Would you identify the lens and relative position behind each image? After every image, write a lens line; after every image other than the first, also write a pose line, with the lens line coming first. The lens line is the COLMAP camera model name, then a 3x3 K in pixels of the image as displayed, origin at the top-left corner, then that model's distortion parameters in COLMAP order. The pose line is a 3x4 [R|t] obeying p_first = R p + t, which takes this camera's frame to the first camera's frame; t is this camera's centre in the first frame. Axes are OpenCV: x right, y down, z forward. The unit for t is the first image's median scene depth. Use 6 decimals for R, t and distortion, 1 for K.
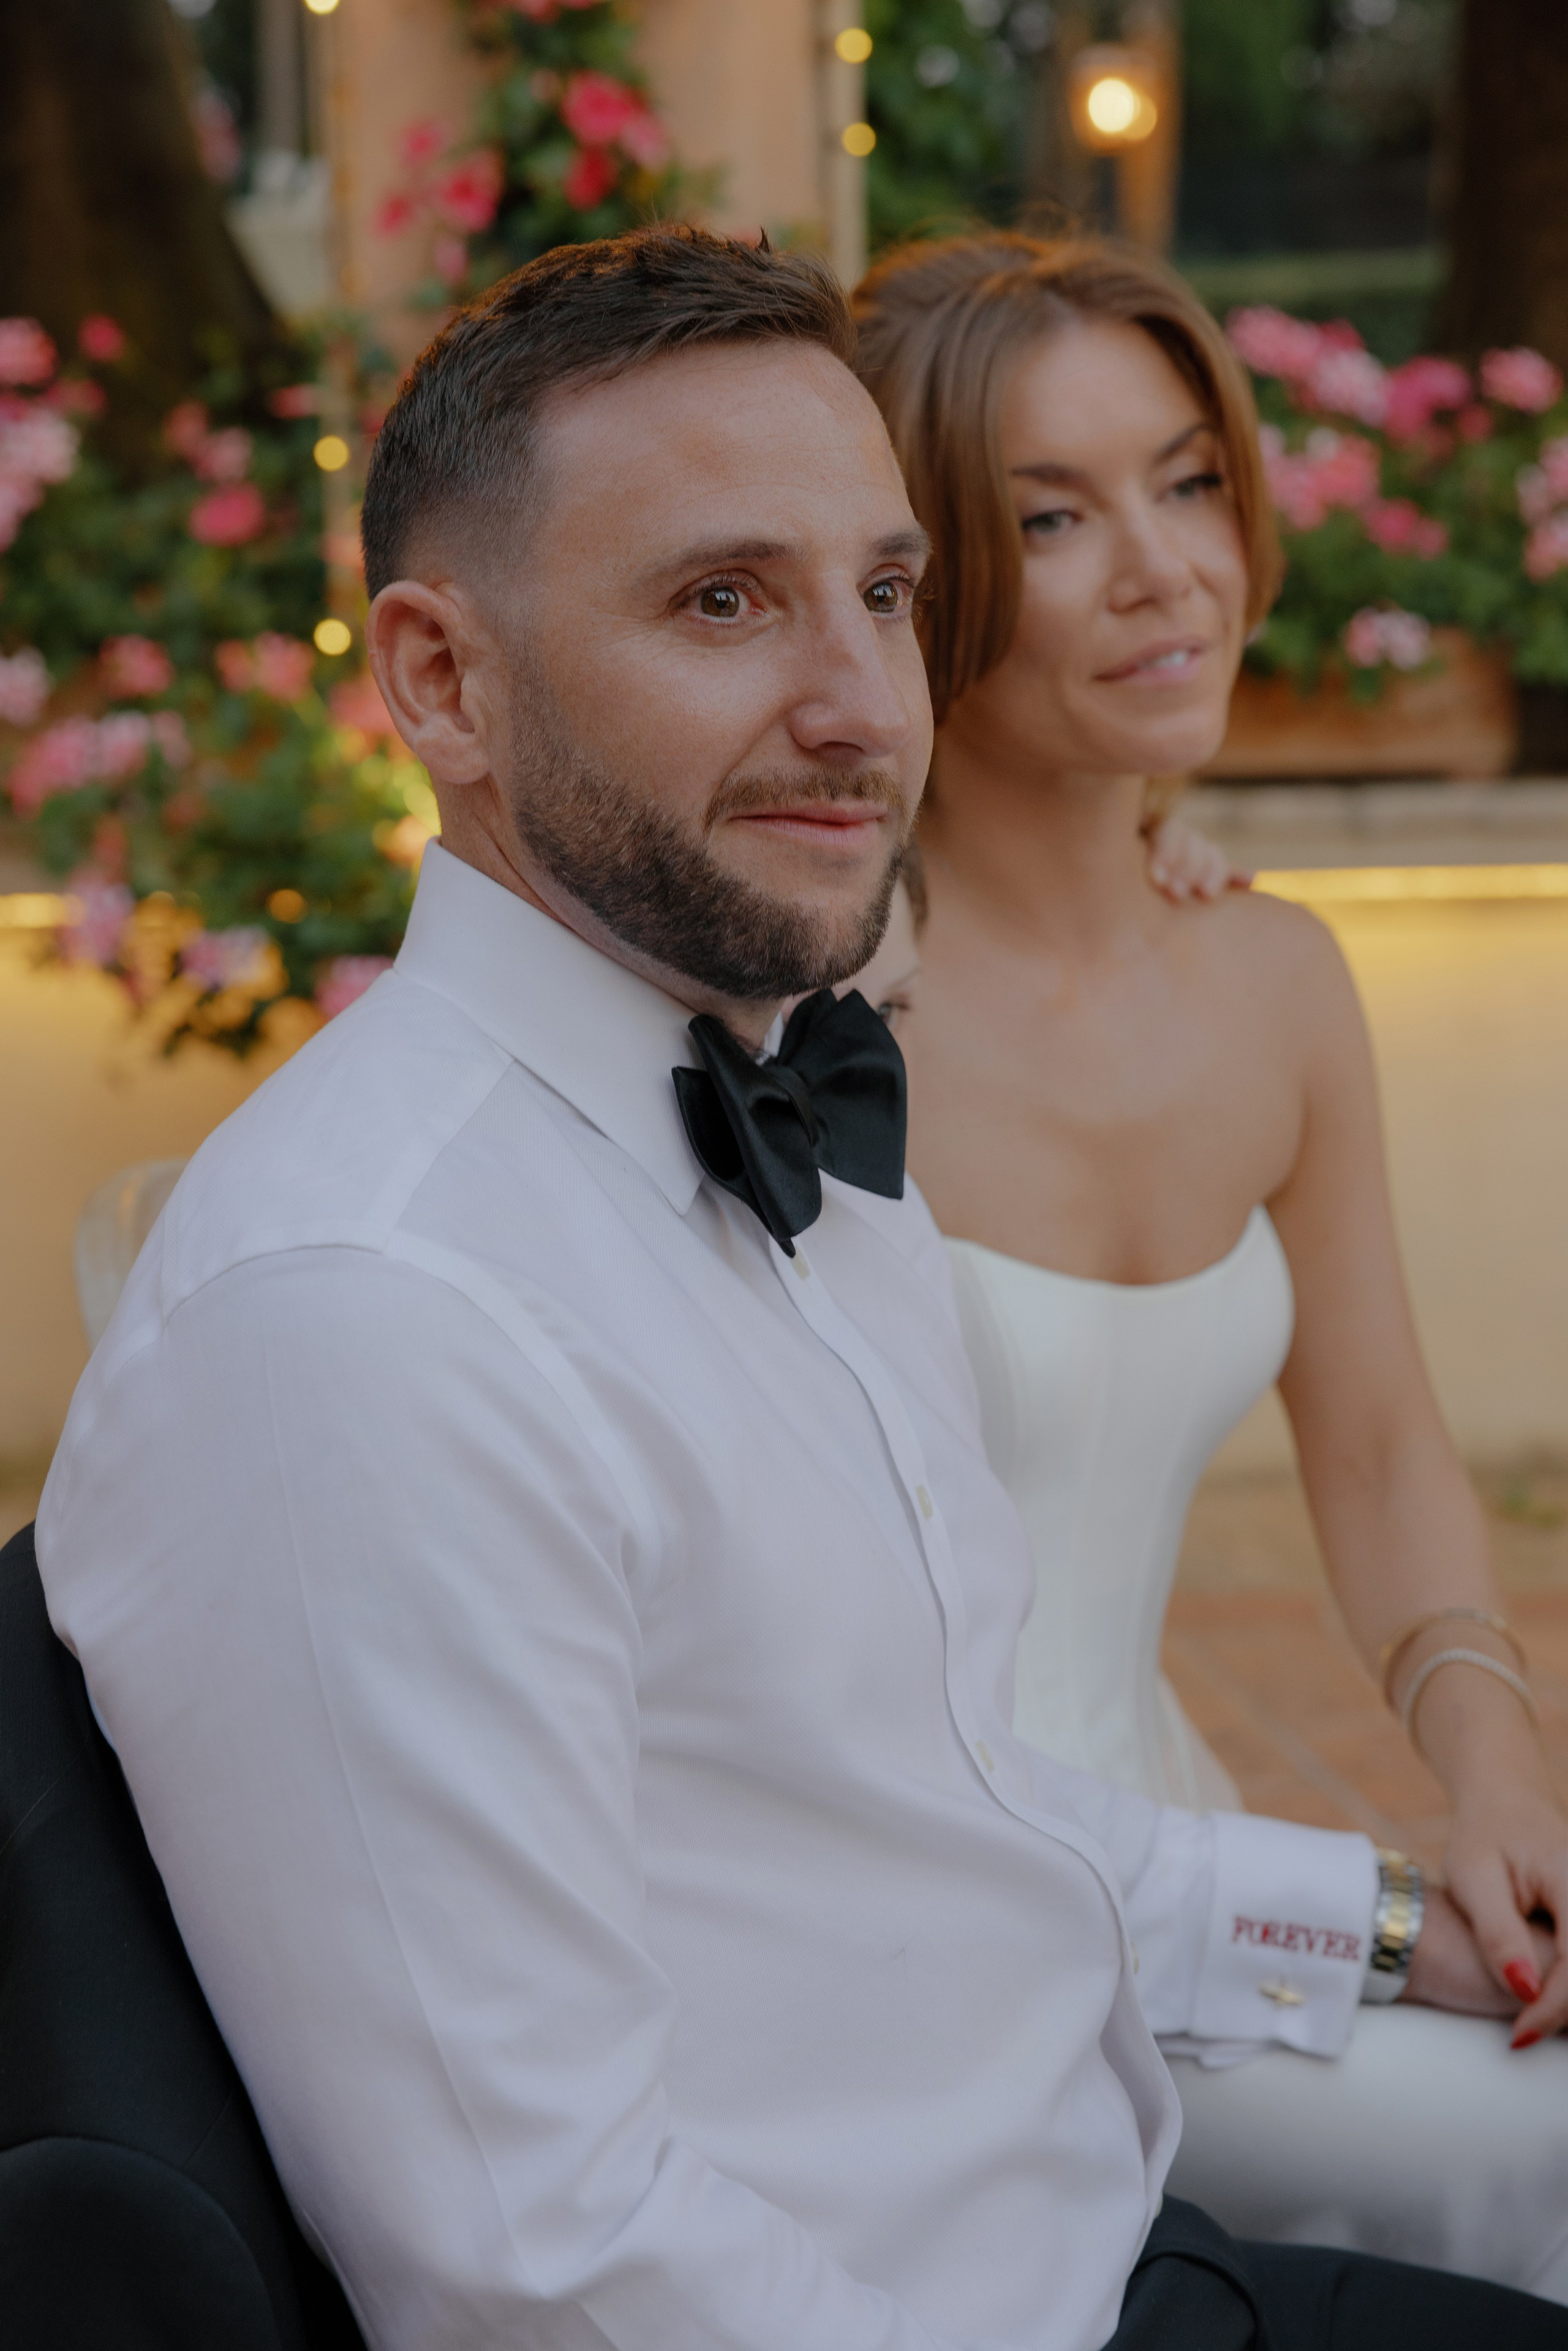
lens RADIAL K [[4766.8, 0, 783.2], [0, 4766.8, 1177.7], [0, 0, 1]] dist [-0.213774, 0.000000]
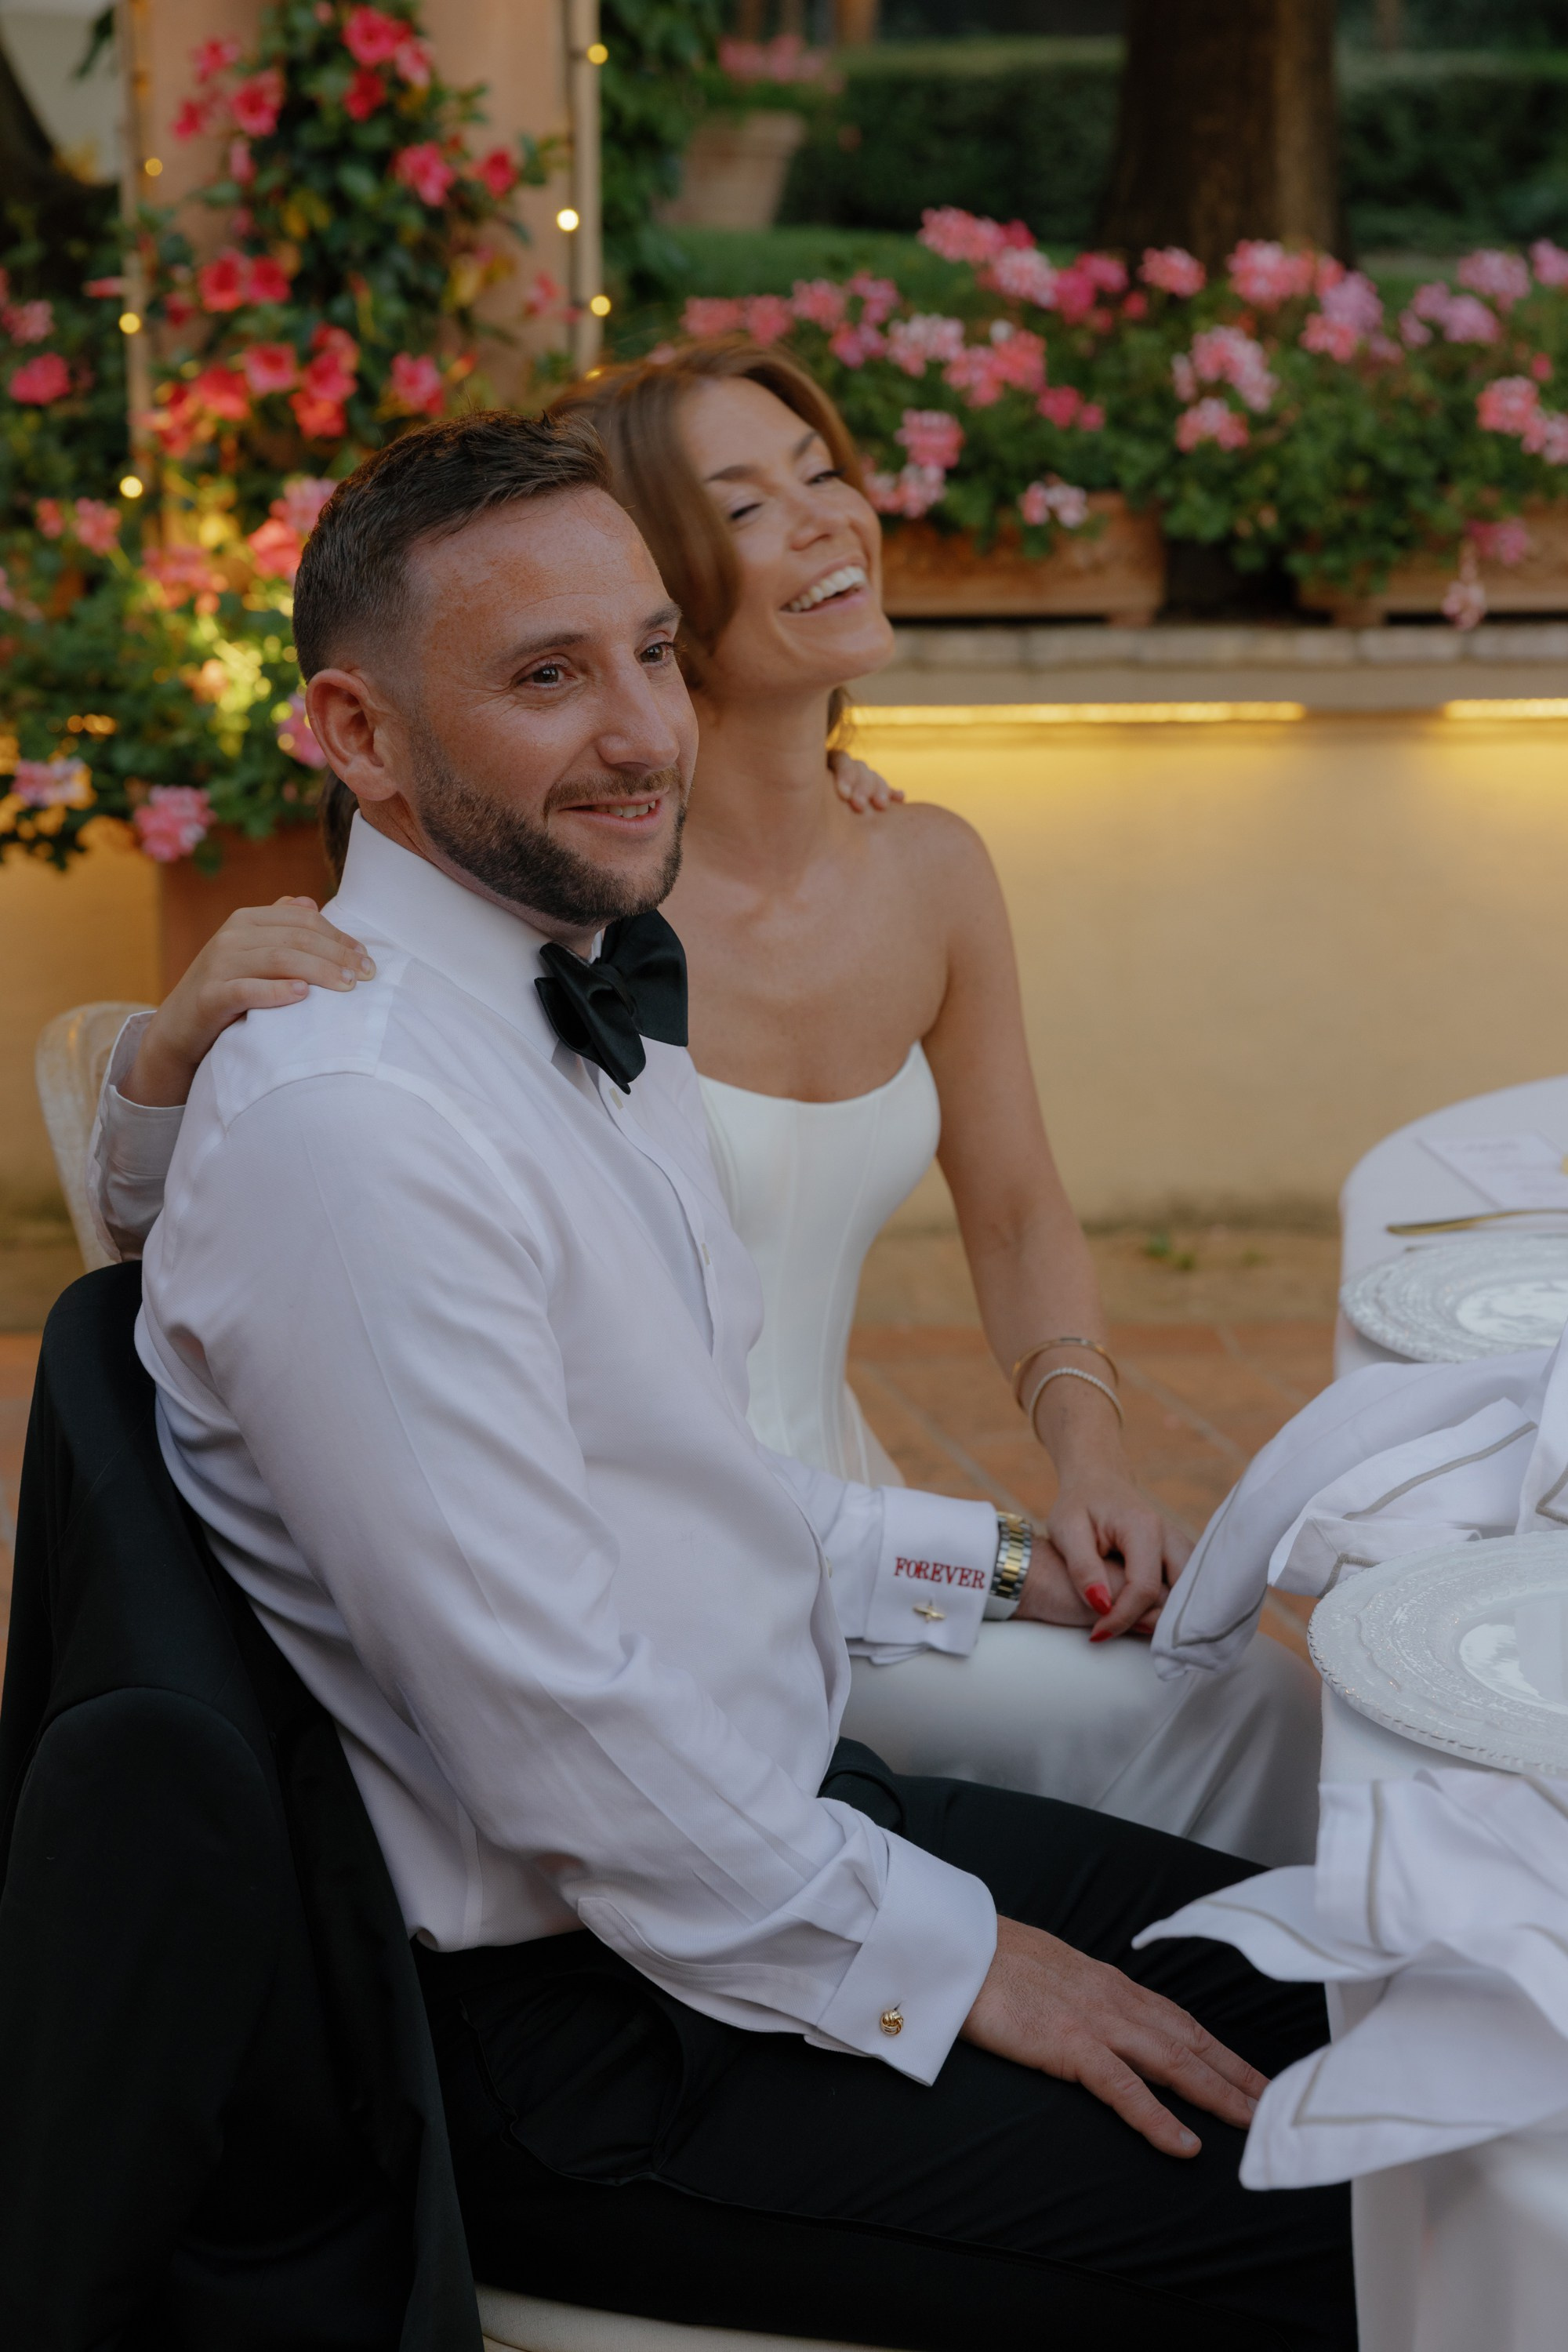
lens RADIAL K [[4218.7, 0, 784.6], [0, 4218.7, 1171.7], [0, 0, 1]] dist [0.031070, 0.000000]
pose [[0.998032, 0.002608, 0.062649, -0.008329], [-0.005769, 0.998716, 0.050331, -0.010371], [-0.062437, -0.050594, 0.996766, -0.125197]]
